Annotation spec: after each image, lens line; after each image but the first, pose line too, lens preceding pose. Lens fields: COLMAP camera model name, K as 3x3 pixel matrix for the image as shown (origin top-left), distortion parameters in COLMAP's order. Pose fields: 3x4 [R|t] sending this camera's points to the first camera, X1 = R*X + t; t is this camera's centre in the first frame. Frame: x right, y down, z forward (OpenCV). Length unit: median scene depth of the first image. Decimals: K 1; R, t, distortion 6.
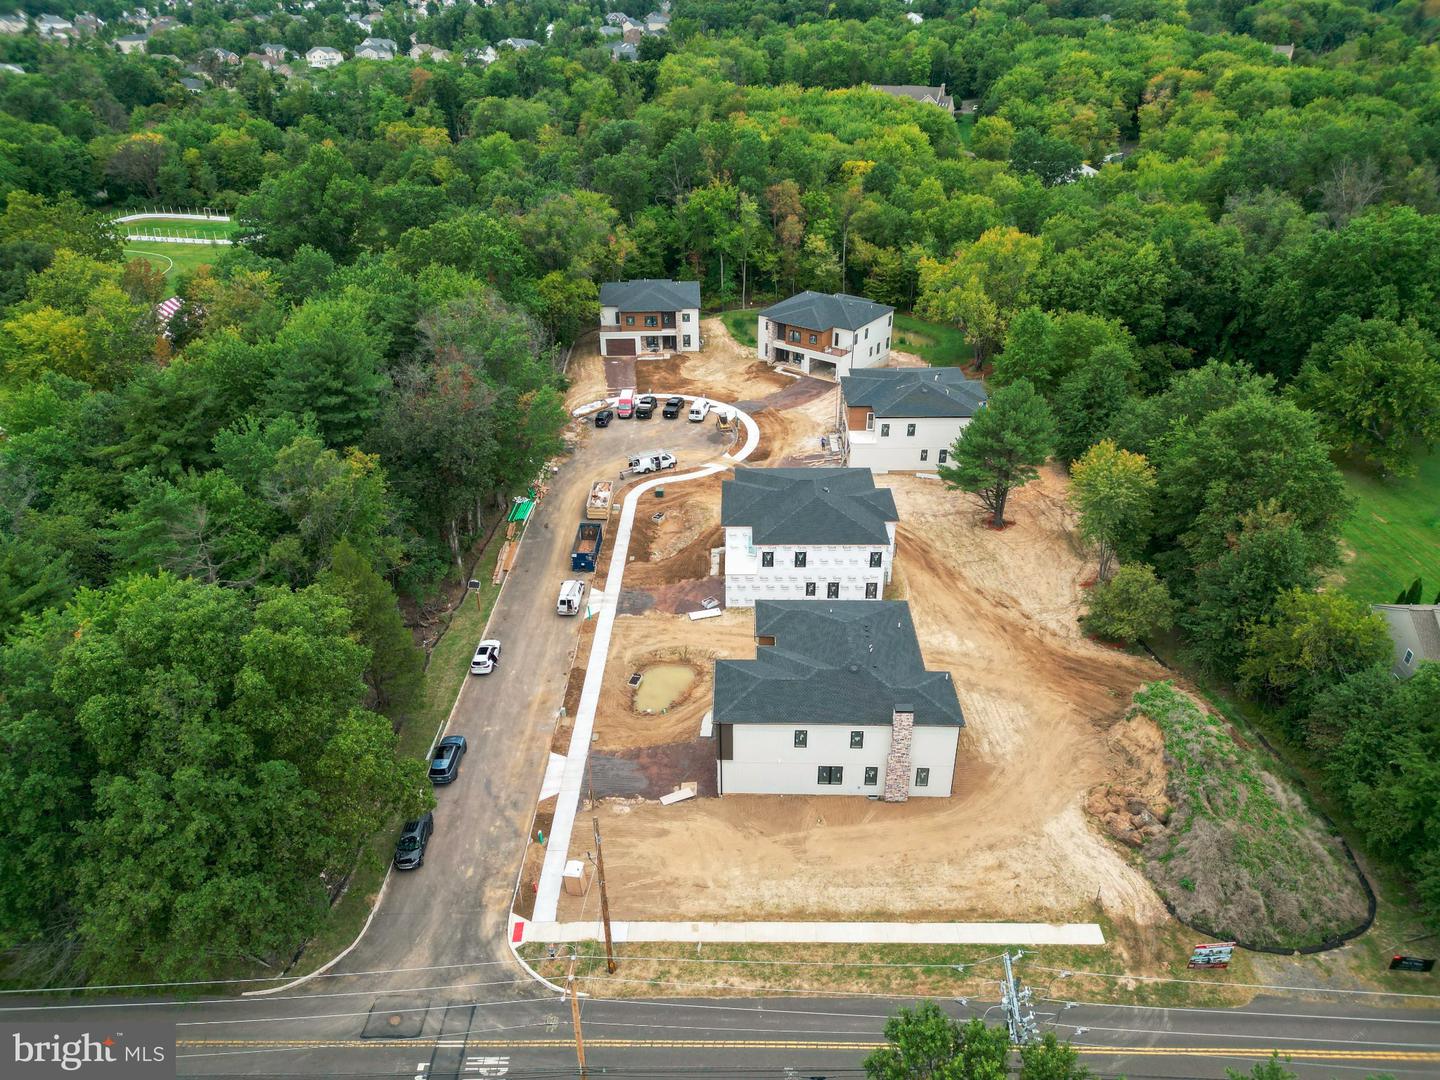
lens RADIAL K [[957.8, 0, 720.0], [0, 957.8, 540.0], [0, 0, 1]] dist [0.058675, -0.045474]
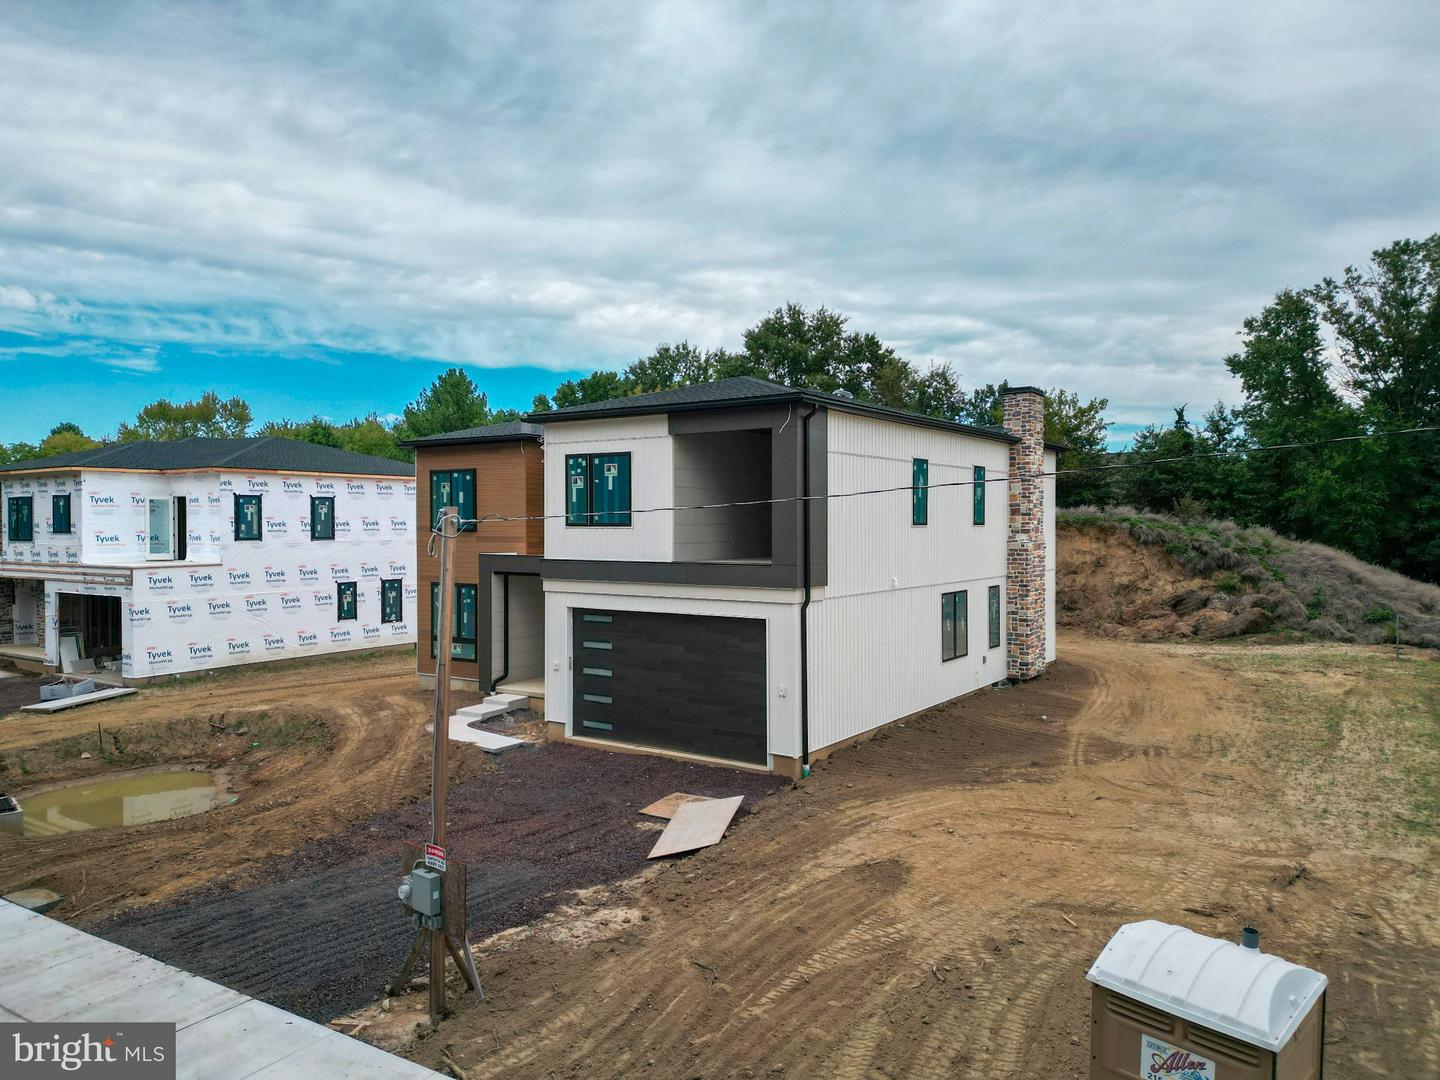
lens RADIAL K [[998.4, 0, 705.0], [0, 998.4, 539.0], [0, 0, 1]] dist [0.055552, -0.052583]
pose [[0.556427, -0.007916, 0.830859, -0.187298], [0.412603, 0.870587, -0.268026, 0.214494], [-0.721213, 0.491951, 0.487684, 0.671697]]
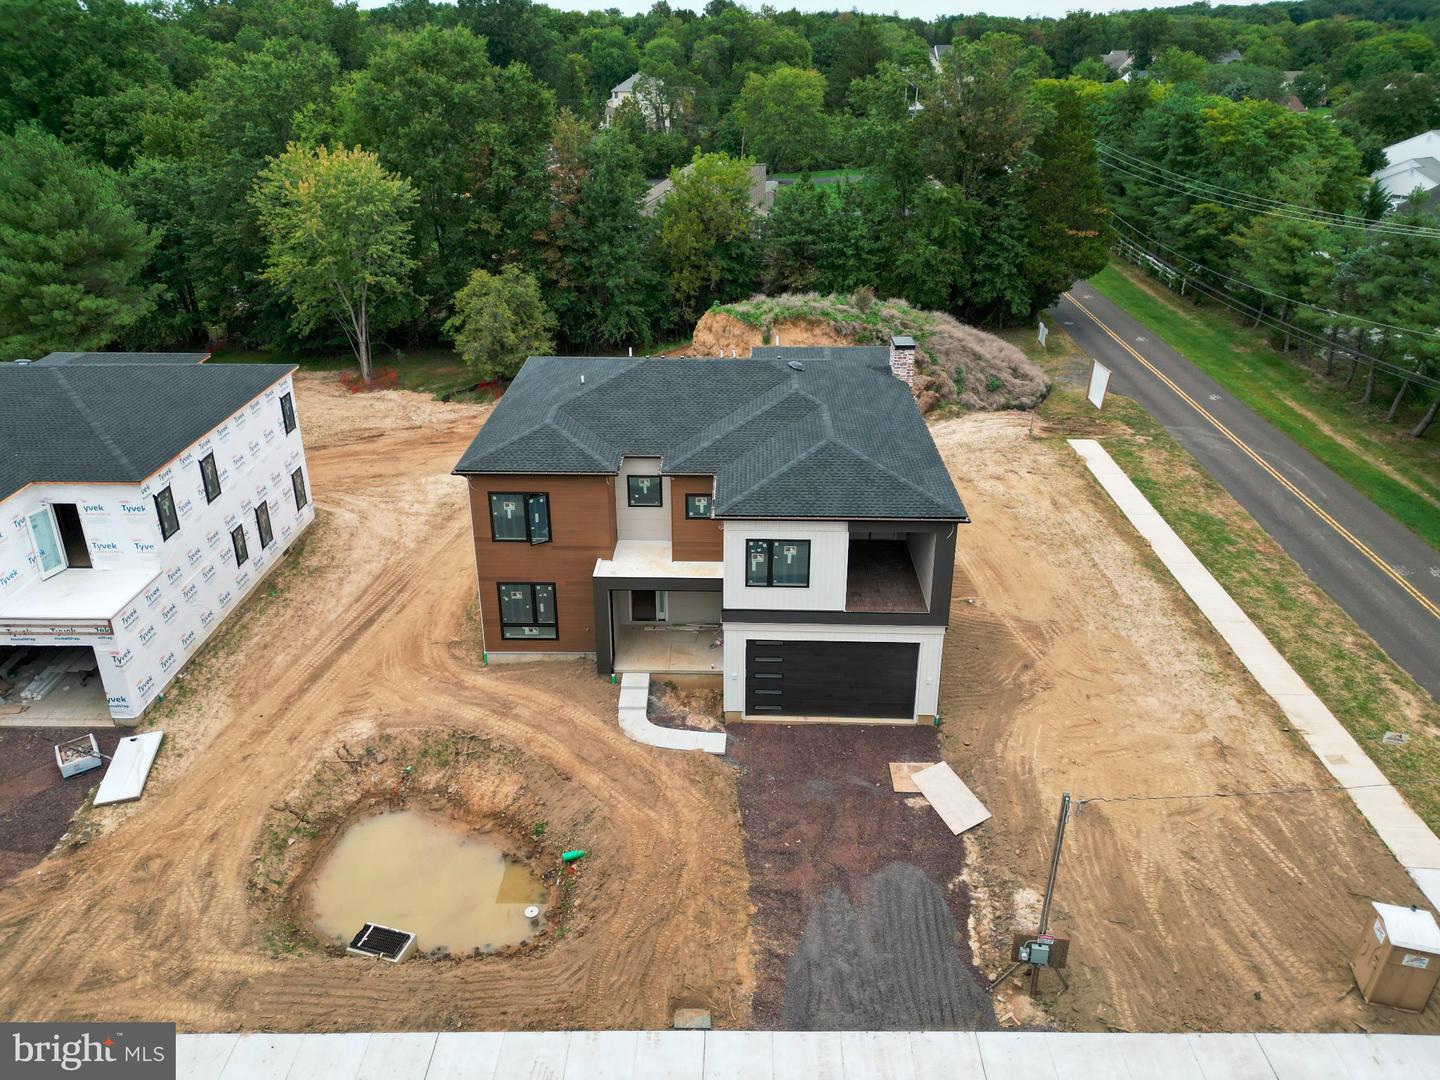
lens RADIAL K [[1029.1, 0, 693.5], [0, 1029.1, 467.3], [0, 0, 1]] dist [0.061702, -0.054105]
pose [[0.027045, -0.377241, 0.925720, -0.300272], [0.507985, 0.802761, 0.312293, -0.015197], [-0.860941, 0.461806, 0.213344, 0.740002]]
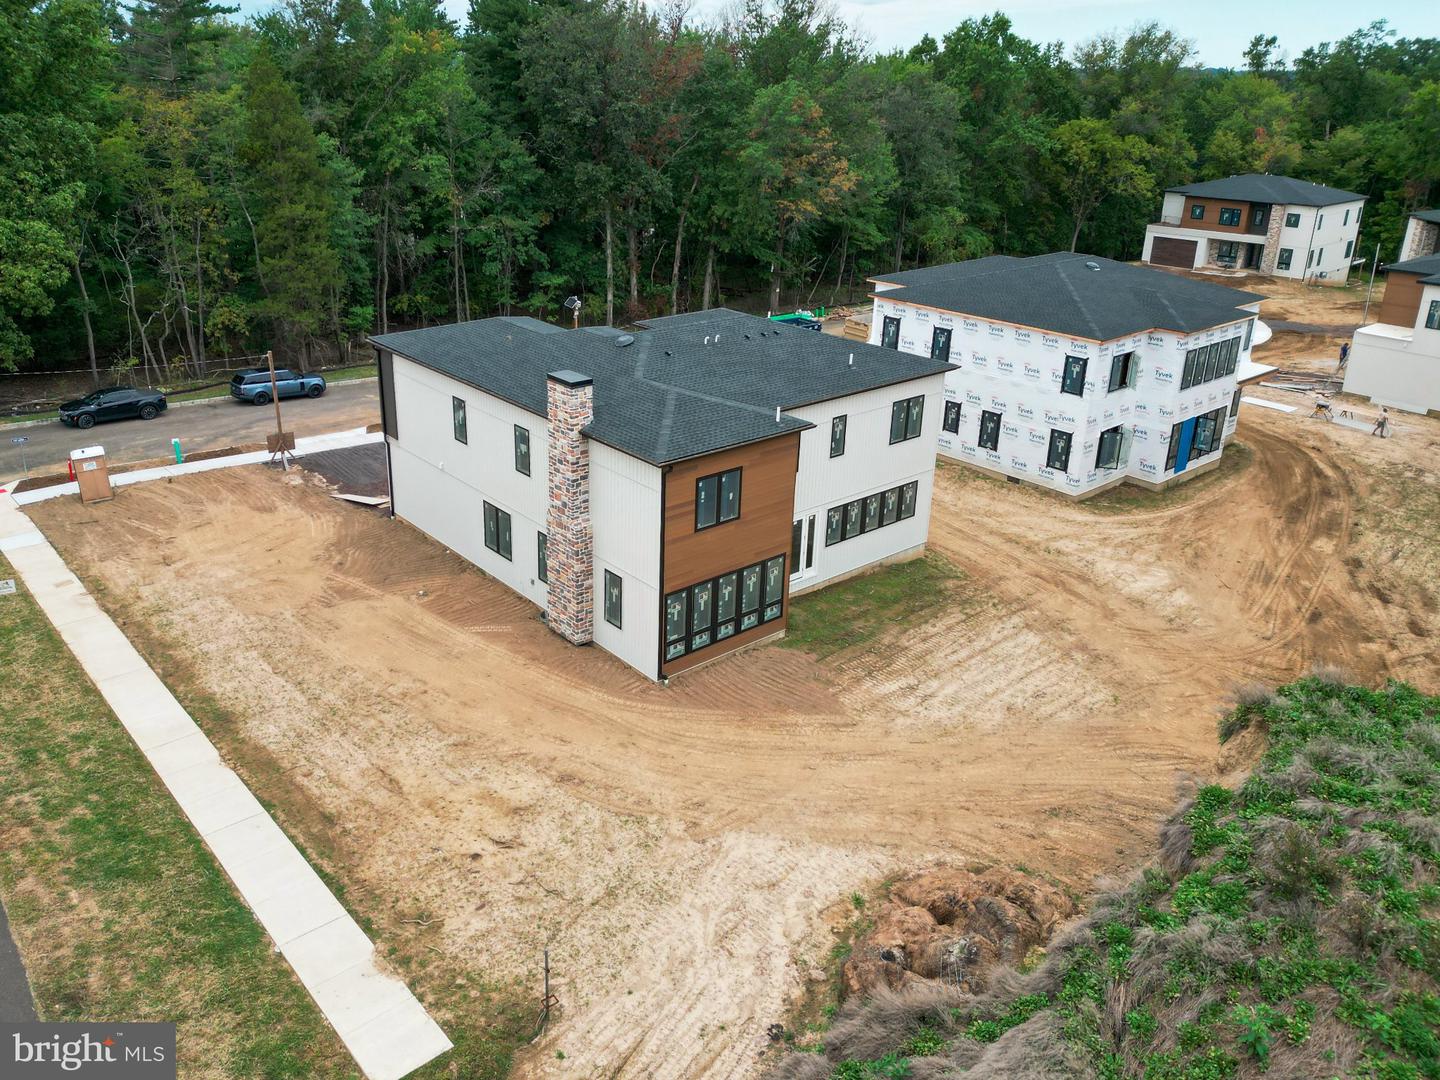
lens RADIAL K [[1075.9, 0, 691.3], [0, 1075.9, 485.8], [0, 0, 1]] dist [0.077759, -0.102002]
pose [[0.671391, 0.286483, -0.683492, 0.412741], [-0.397157, 0.917734, -0.005460, 0.146096], [0.625700, 0.275120, 0.729937, 0.513856]]
